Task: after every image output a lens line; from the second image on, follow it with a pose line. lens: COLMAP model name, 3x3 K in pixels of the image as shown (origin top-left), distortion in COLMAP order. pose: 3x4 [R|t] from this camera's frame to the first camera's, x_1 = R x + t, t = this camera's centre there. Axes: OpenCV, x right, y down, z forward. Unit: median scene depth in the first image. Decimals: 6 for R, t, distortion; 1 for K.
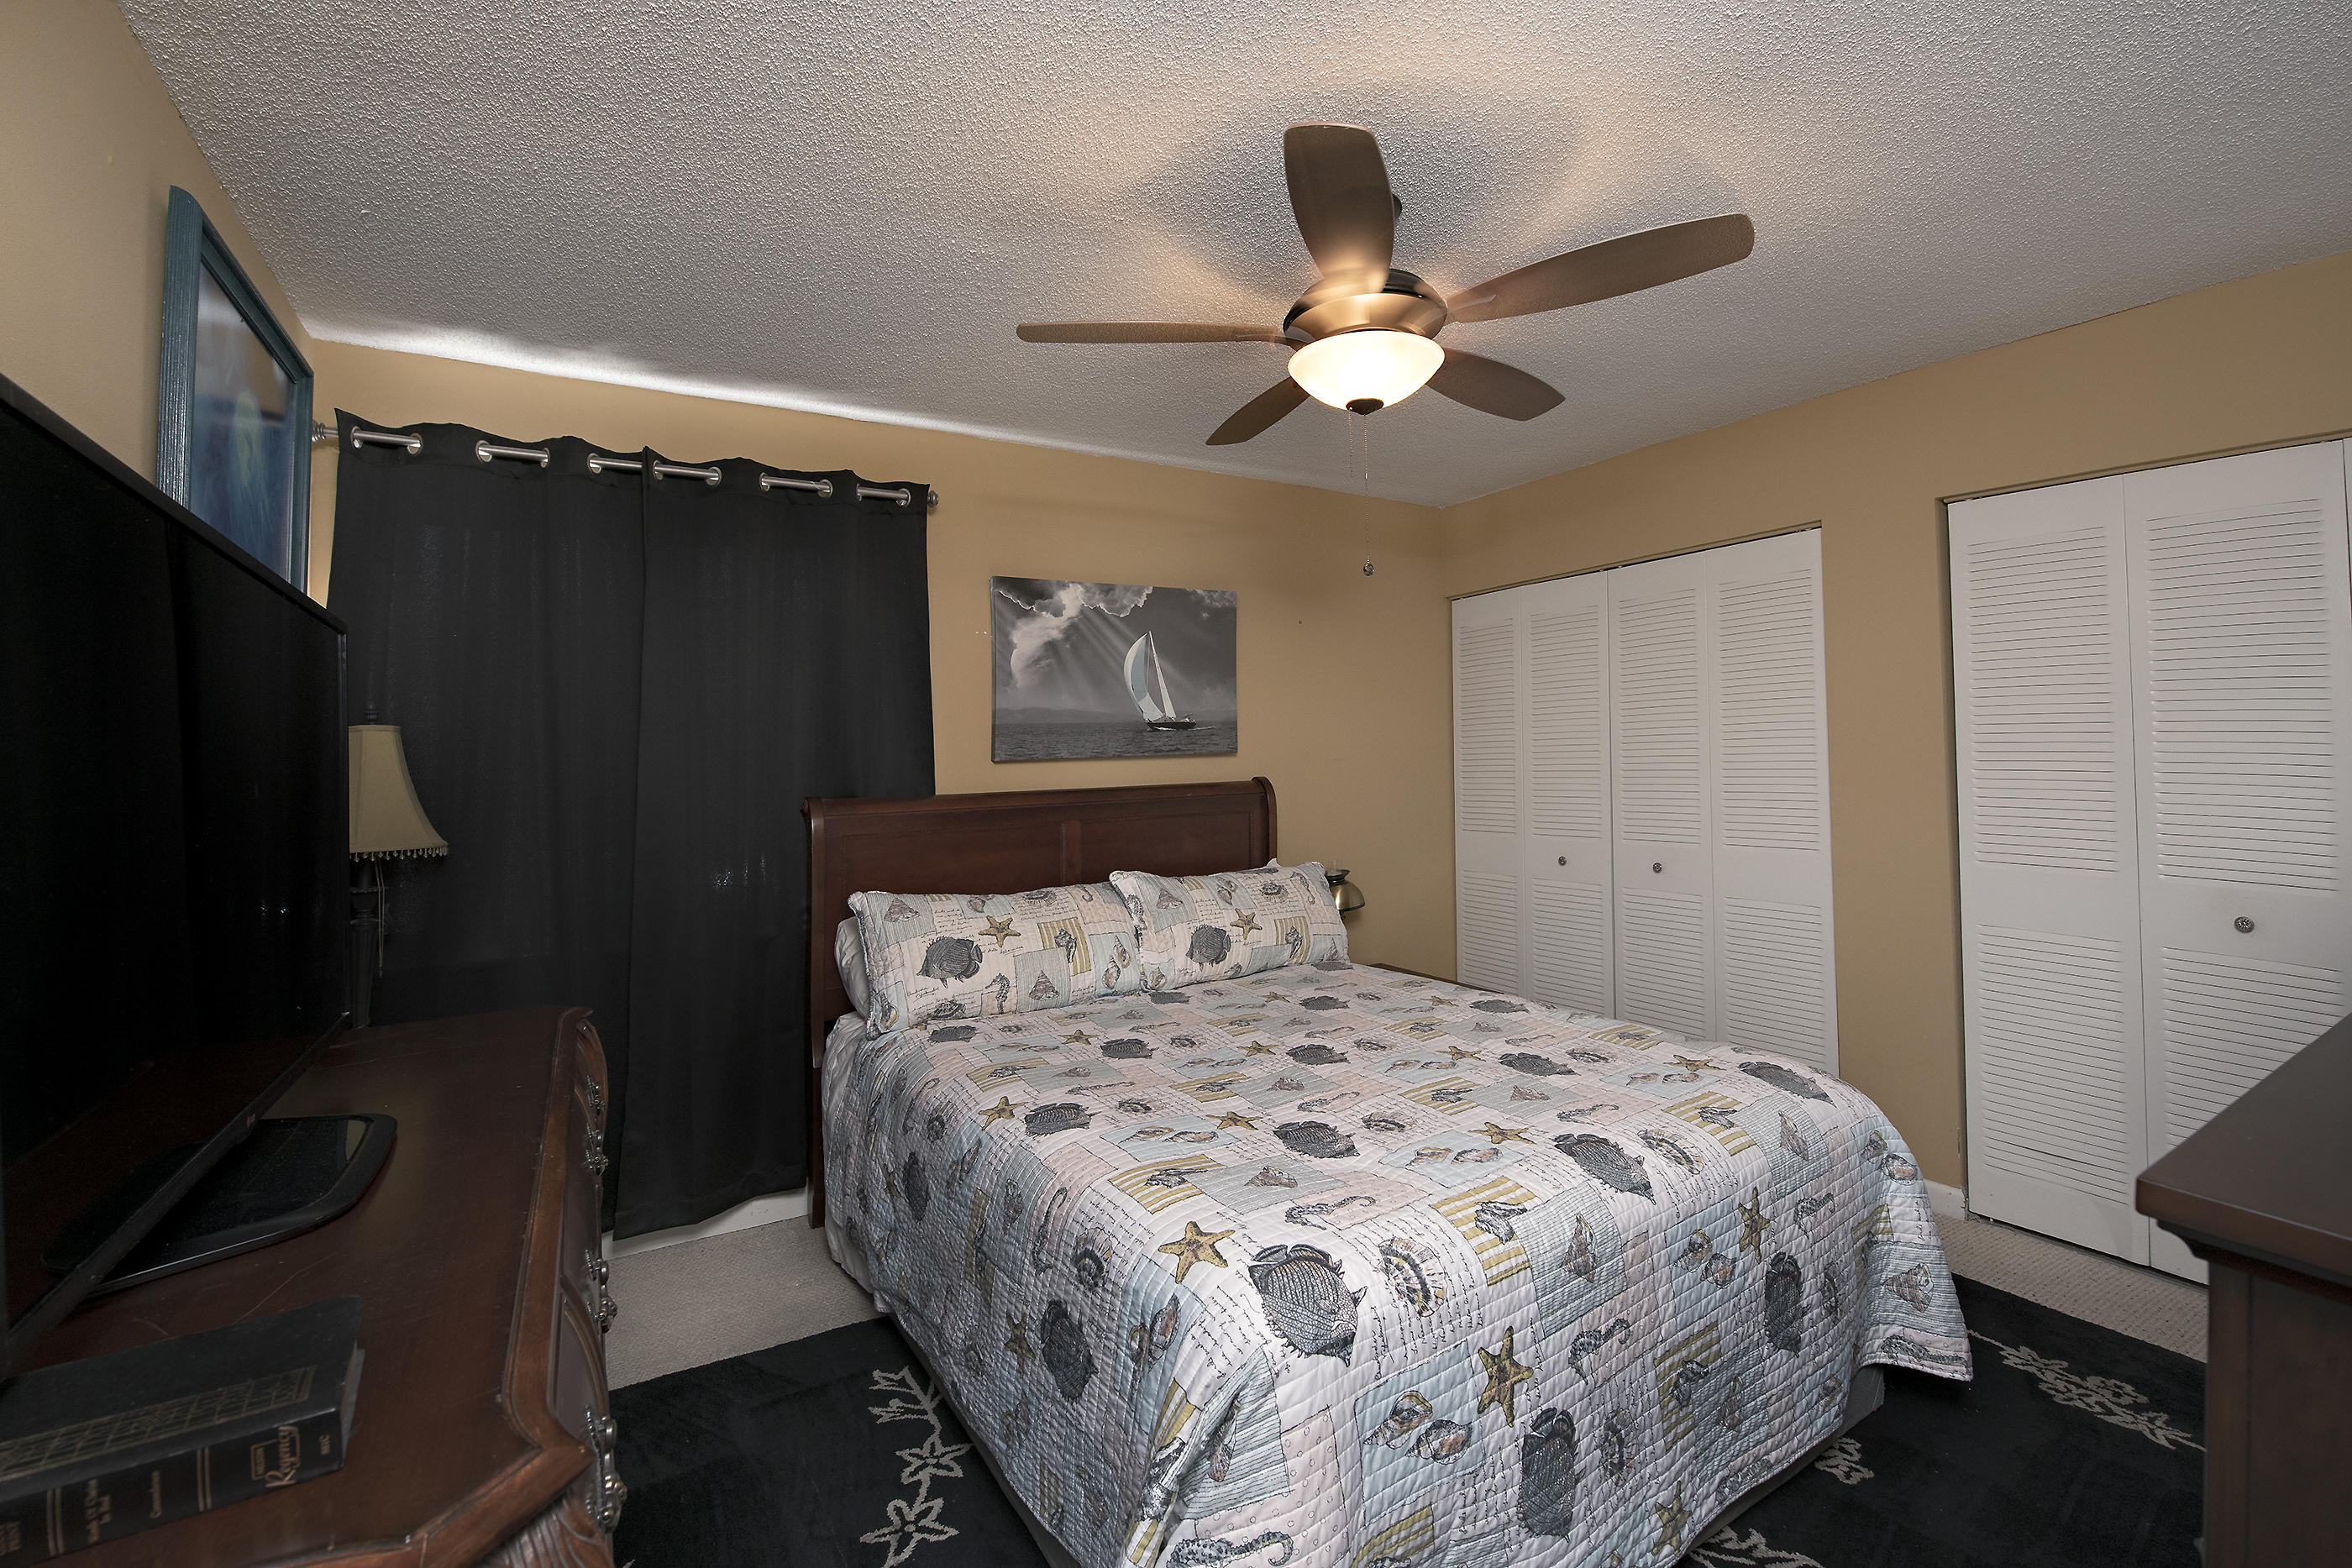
lens RADIAL K [[968.5, 0, 1176.0], [0, 968.5, 784.0], [0, 0, 1]] dist [-0.010203, -0.005291]
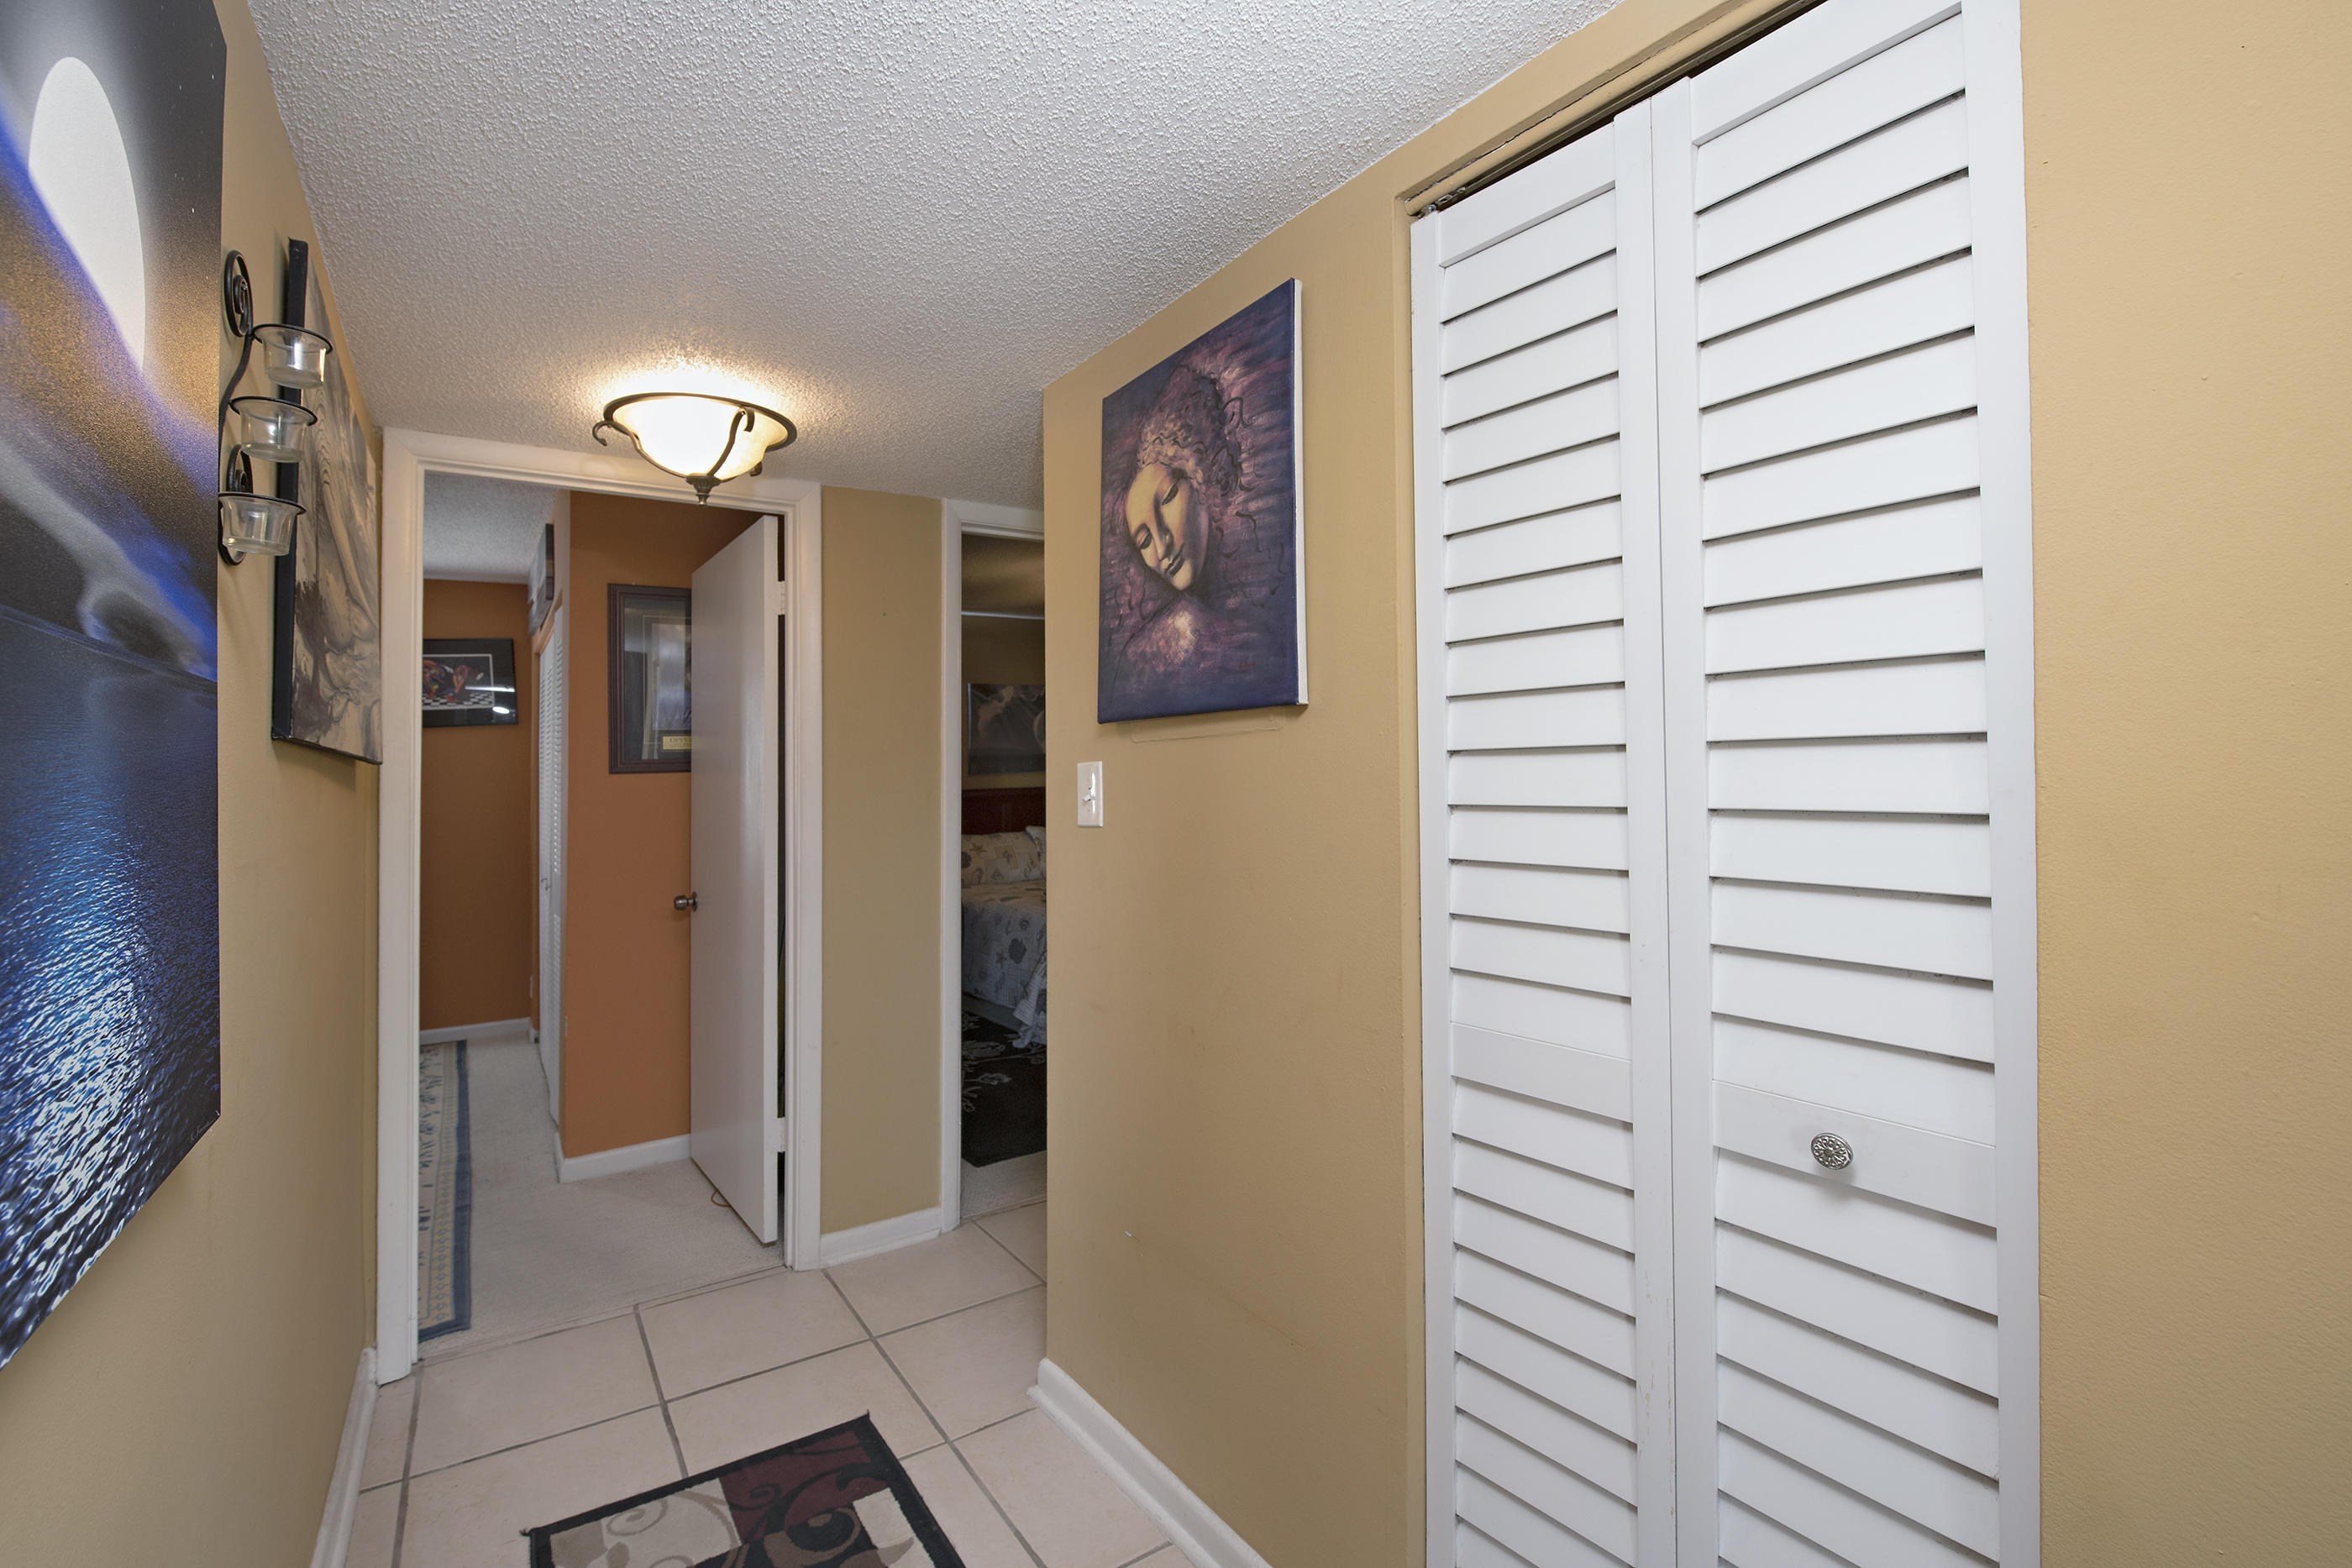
lens RADIAL K [[968.5, 0, 1176.0], [0, 968.5, 784.0], [0, 0, 1]] dist [-0.010203, -0.005291]
pose [[0.994937, 0.006821, 0.100273, 0.044270], [-0.006214, 0.999960, -0.006358, 0.009978], [-0.100312, 0.005703, 0.994940, -1.131501]]
